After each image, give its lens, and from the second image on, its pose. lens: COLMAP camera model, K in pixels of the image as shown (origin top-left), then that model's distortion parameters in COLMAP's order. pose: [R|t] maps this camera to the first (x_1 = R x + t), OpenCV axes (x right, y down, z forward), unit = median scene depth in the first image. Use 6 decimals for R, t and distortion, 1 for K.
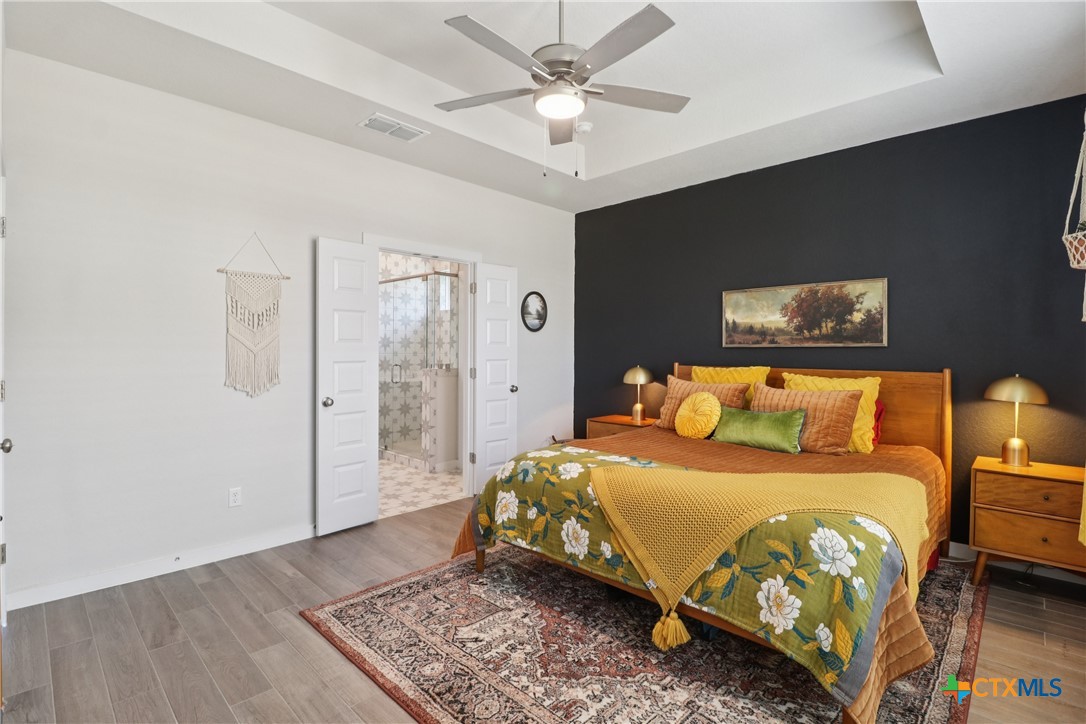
lens RADIAL K [[513.2, 0, 537.3], [0, 513.2, 357.6], [0, 0, 1]] dist [-0.002773, -0.008075]
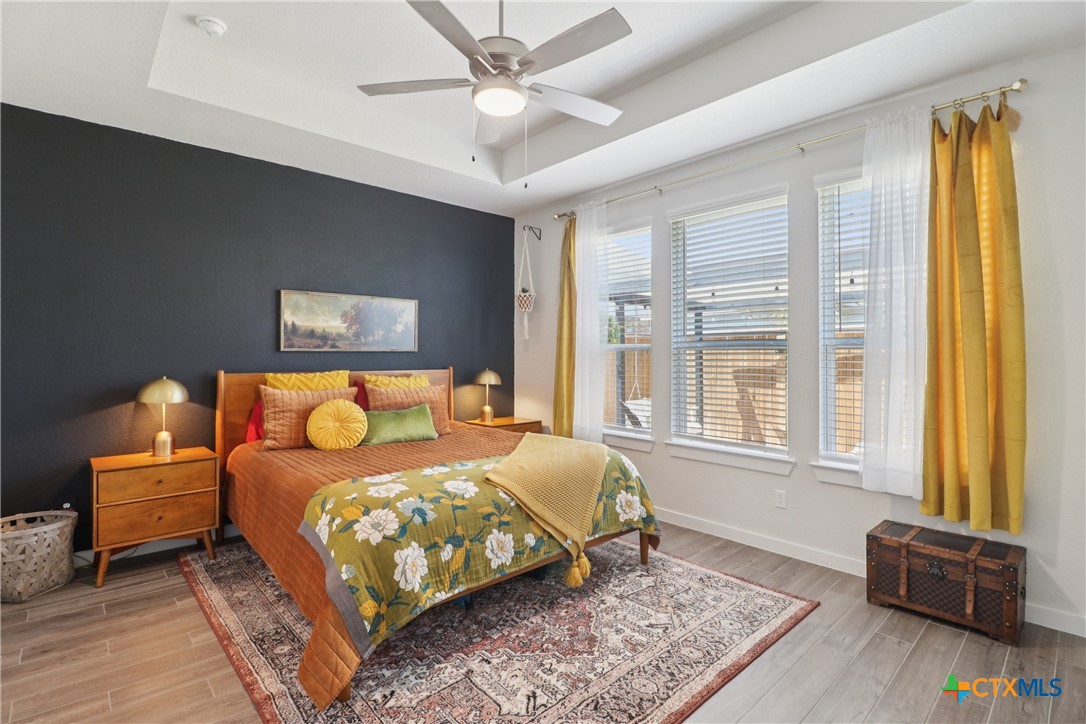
lens RADIAL K [[513.2, 0, 538.0], [0, 513.2, 353.7], [0, 0, 1]] dist [-0.002773, -0.008075]
pose [[0.055742, -0.003616, 0.998439, -0.814403], [0.012594, 0.999916, 0.002918, -0.020174], [-0.998366, 0.012411, 0.055783, 0.784685]]
